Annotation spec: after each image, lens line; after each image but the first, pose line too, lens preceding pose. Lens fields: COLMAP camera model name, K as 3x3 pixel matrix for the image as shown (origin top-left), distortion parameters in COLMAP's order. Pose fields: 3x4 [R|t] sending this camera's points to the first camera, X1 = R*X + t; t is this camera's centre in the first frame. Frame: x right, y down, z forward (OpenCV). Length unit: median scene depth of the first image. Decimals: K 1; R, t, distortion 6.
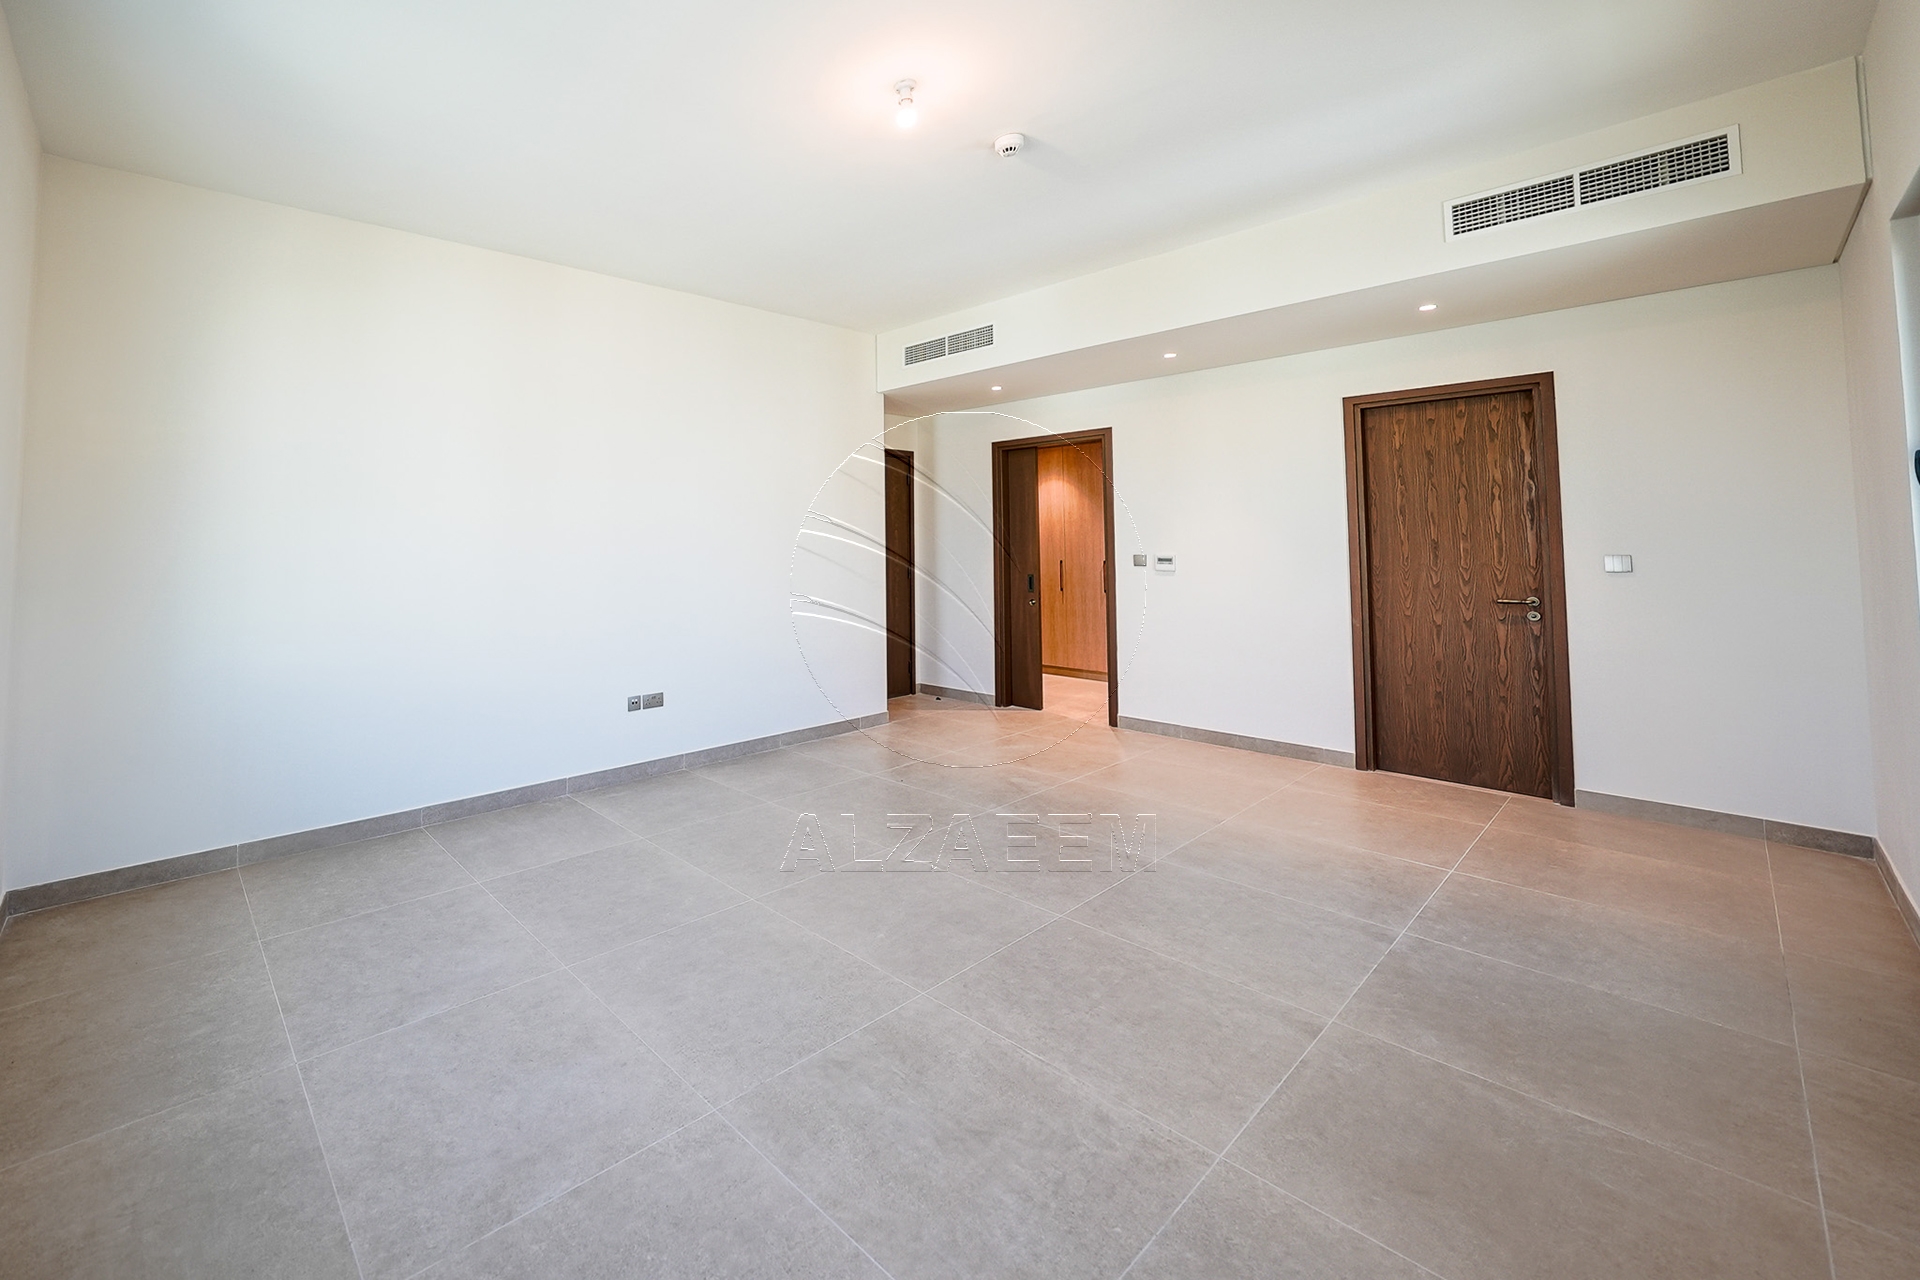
lens RADIAL K [[792.0, 0, 958.5], [0, 792.0, 525.4], [0, 0, 1]] dist [-0.014007, 0.000580]
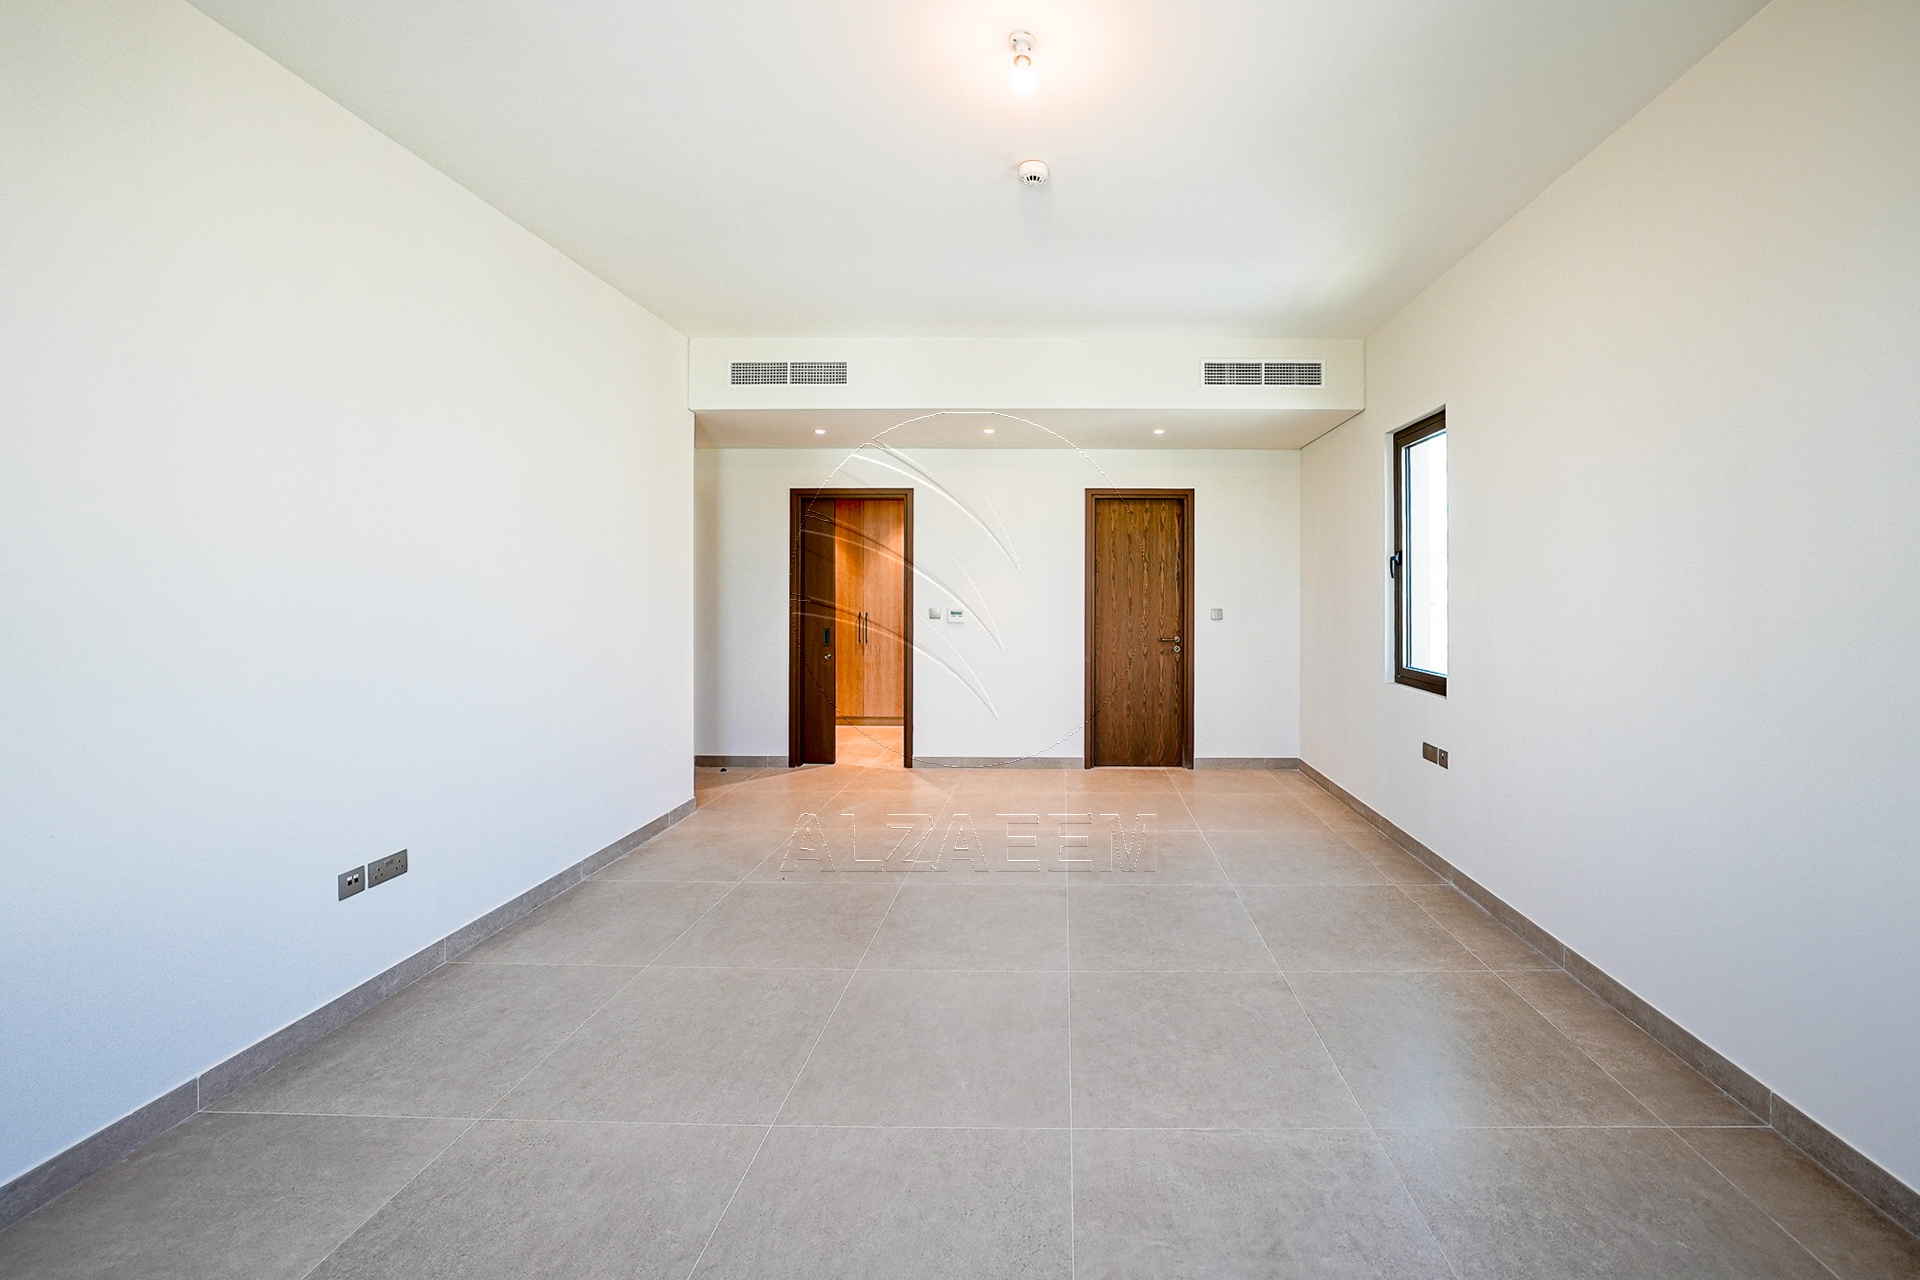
lens RADIAL K [[625.9, 0, 962.6], [0, 625.9, 597.8], [0, 0, 1]] dist [-0.015350, -0.000001]
pose [[0.734573, 0.005957, 0.678503, -0.369607], [-0.031036, 0.999210, 0.024829, 0.000121], [-0.677819, -0.039297, 0.734178, 0.376687]]
